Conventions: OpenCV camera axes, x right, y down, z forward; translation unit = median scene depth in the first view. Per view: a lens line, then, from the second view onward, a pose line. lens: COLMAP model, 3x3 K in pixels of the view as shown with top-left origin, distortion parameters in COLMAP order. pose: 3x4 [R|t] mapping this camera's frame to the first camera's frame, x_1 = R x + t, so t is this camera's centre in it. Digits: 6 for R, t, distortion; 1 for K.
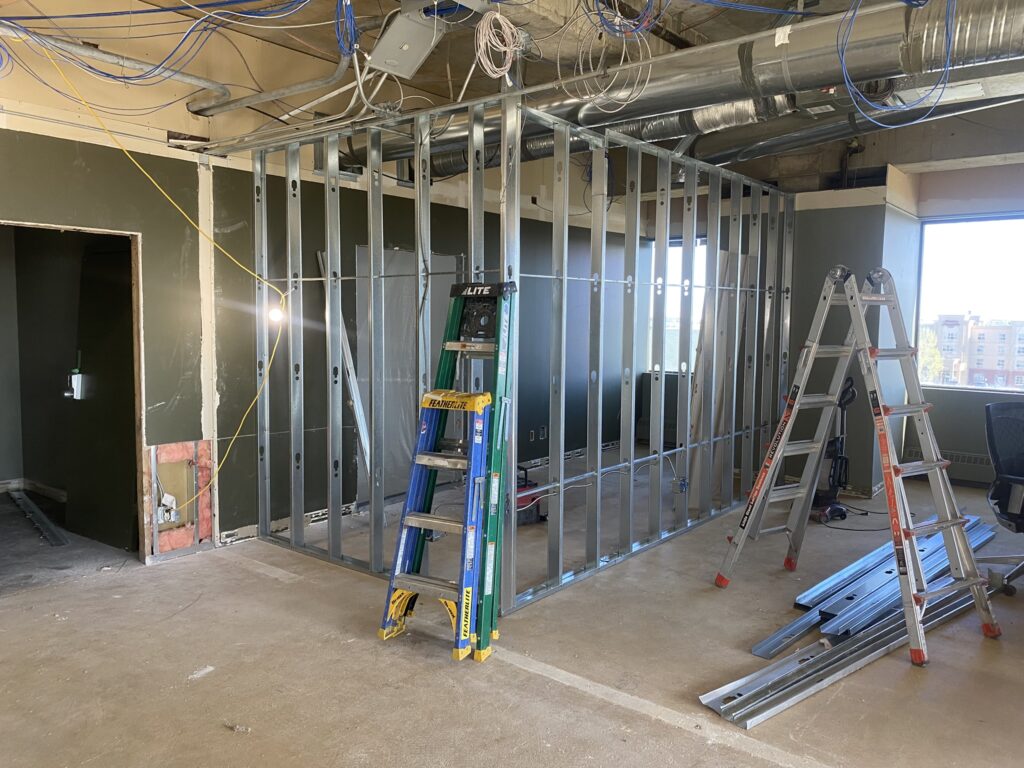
lens RADIAL K [[780.6, 0, 514.9], [0, 780.6, 370.0], [0, 0, 1]] dist [0.043091, -0.043033]
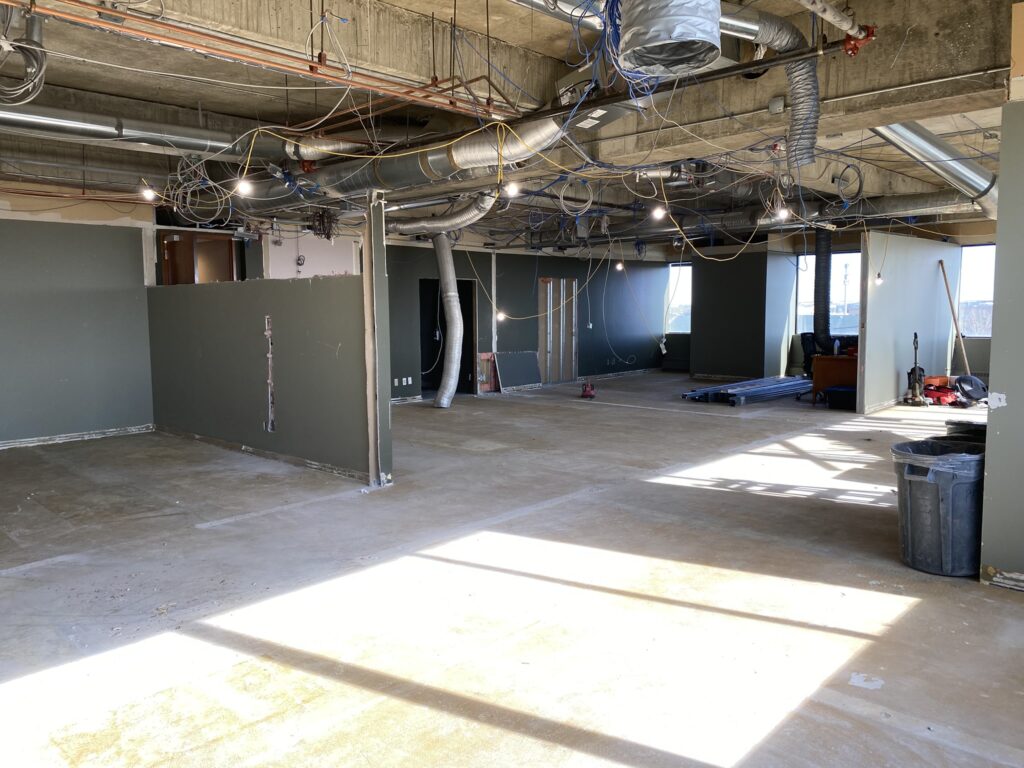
lens RADIAL K [[780.6, 0, 507.9], [0, 780.6, 383.1], [0, 0, 1]] dist [0.043091, -0.043033]
pose [[0.996973, -0.013793, -0.076511, -0.133737], [0.015809, 0.999542, 0.025814, 0.126464], [0.076120, -0.026945, 0.996735, -1.726060]]
